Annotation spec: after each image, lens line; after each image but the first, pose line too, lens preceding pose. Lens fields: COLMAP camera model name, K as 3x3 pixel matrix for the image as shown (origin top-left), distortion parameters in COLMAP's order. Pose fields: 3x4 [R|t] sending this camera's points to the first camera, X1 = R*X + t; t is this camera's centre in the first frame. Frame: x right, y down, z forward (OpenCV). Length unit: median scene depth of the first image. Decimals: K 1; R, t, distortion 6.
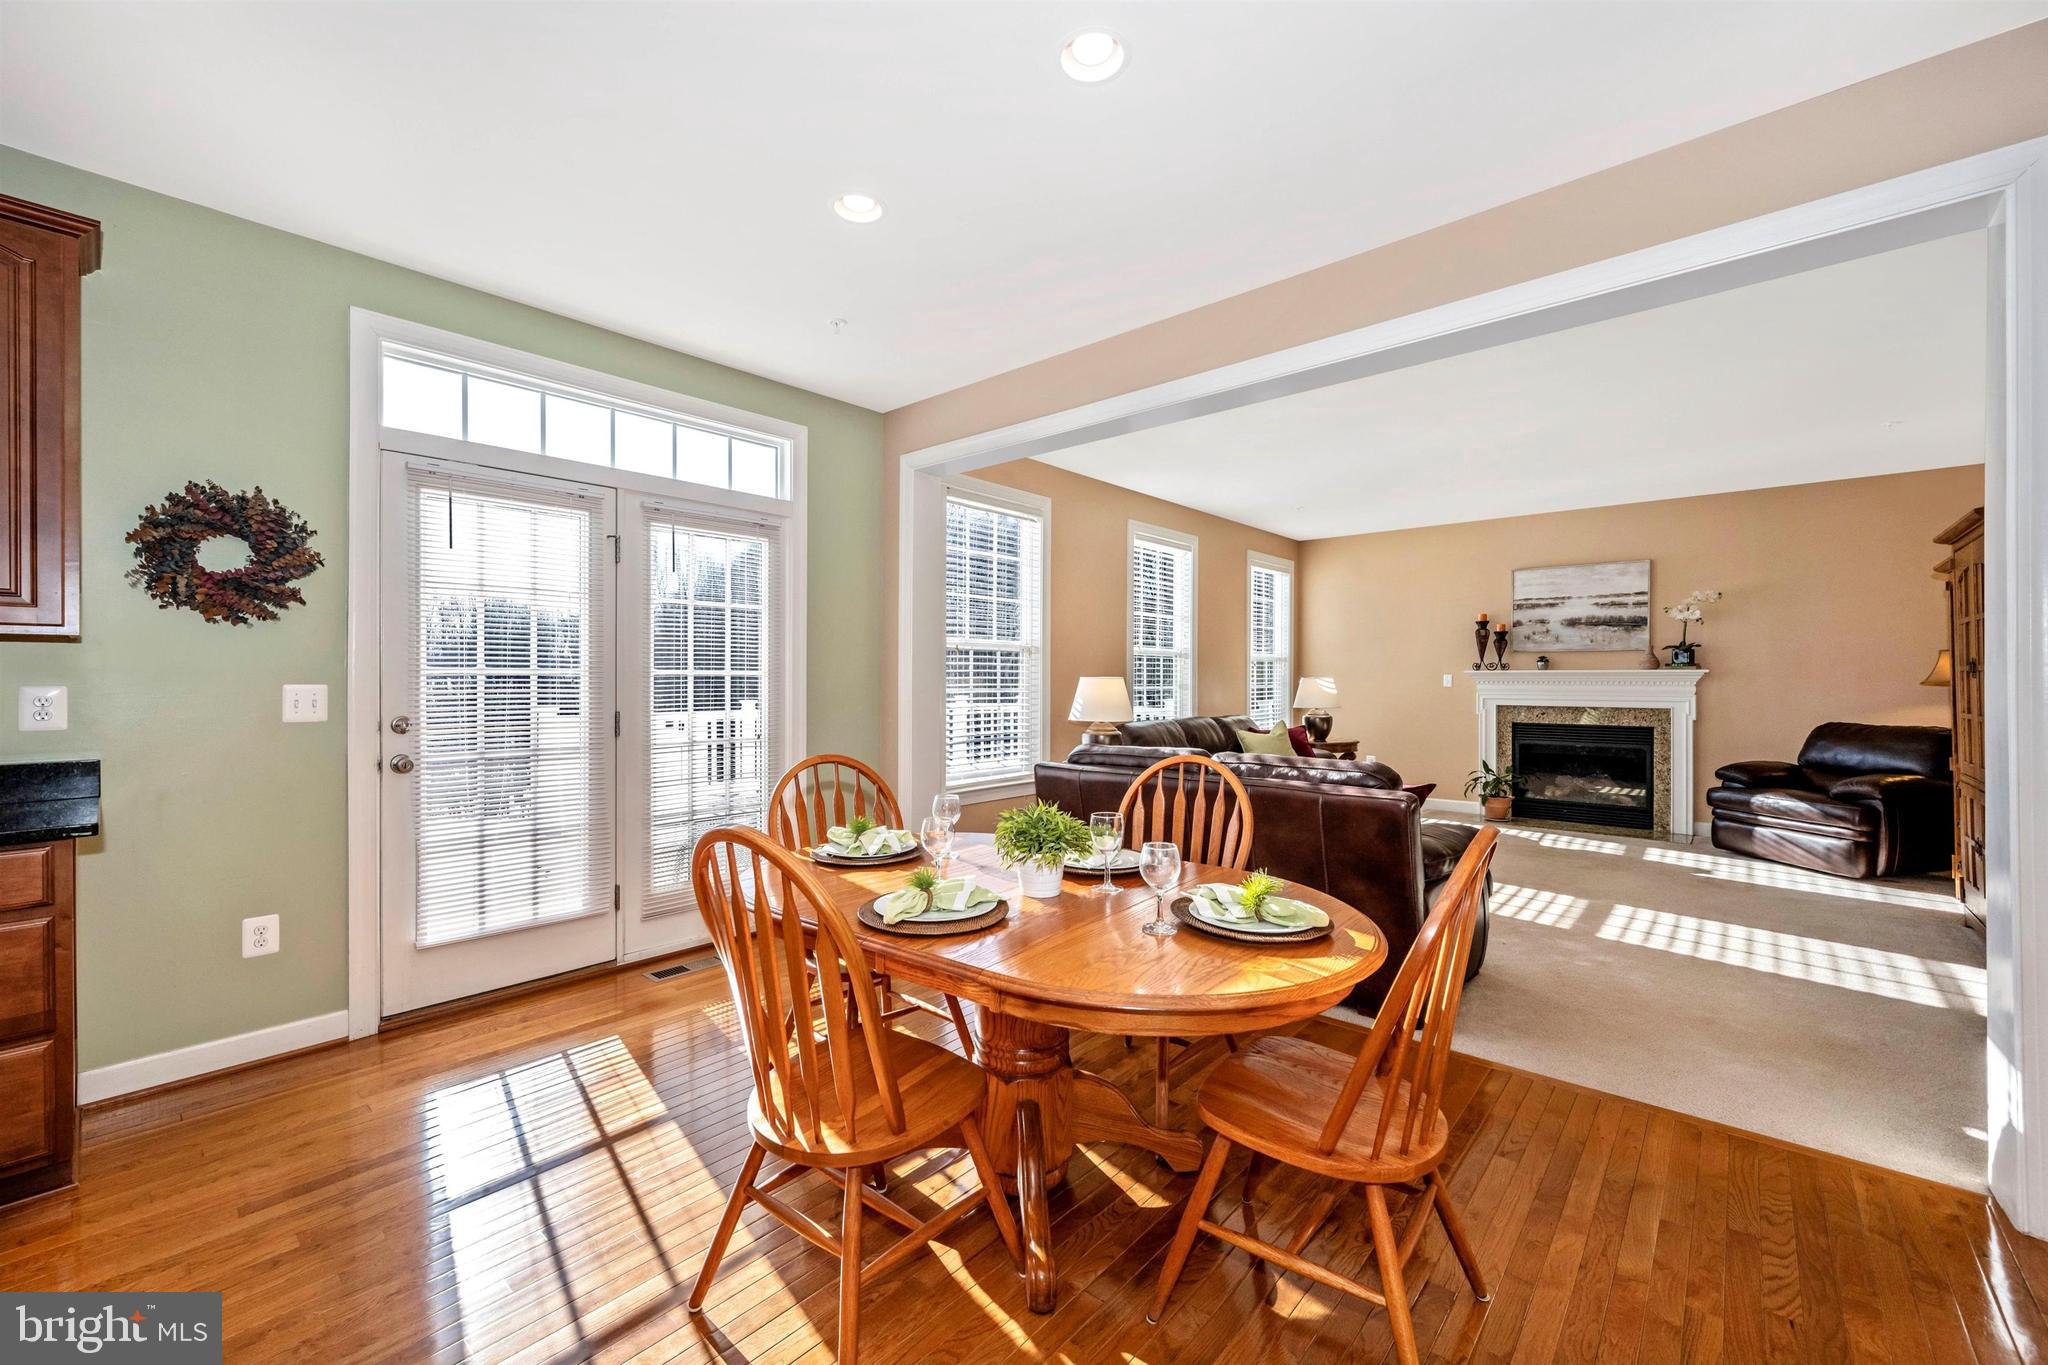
lens RADIAL K [[826.3, 0, 1034.2], [0, 826.3, 674.1], [0, 0, 1]] dist [-0.002518, -0.000736]
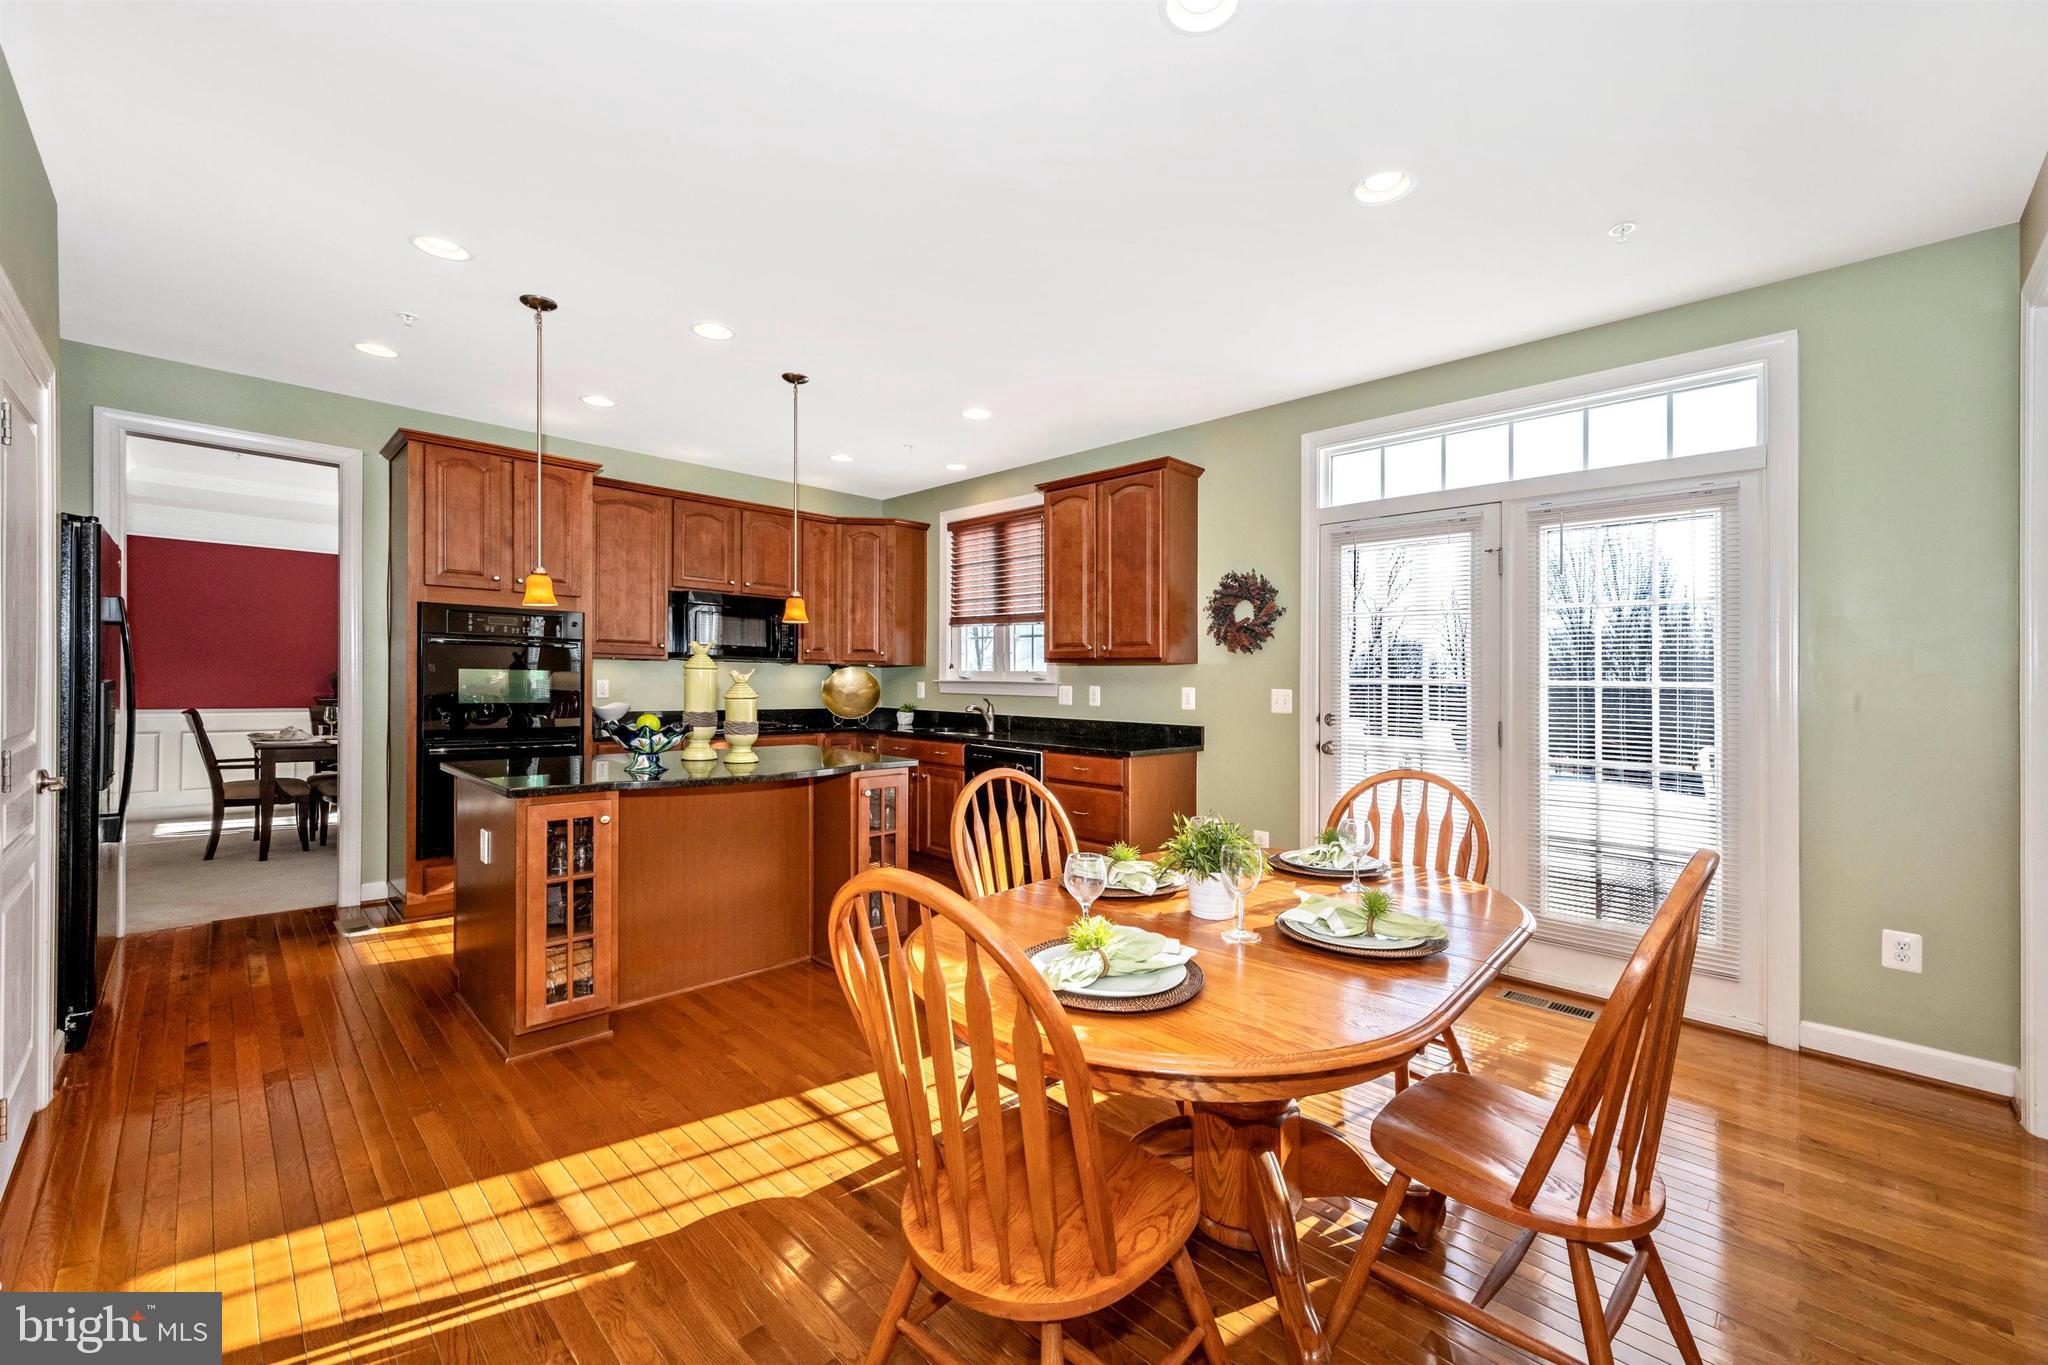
lens RADIAL K [[783.7, 0, 1030.1], [0, 783.7, 691.7], [0, 0, 1]] dist [-0.006339, -0.000305]
pose [[-0.054379, 0.020215, -0.998316, 0.645437], [-0.005989, 0.999770, 0.020570, -0.010542], [0.998502, 0.007098, -0.054245, 0.627308]]
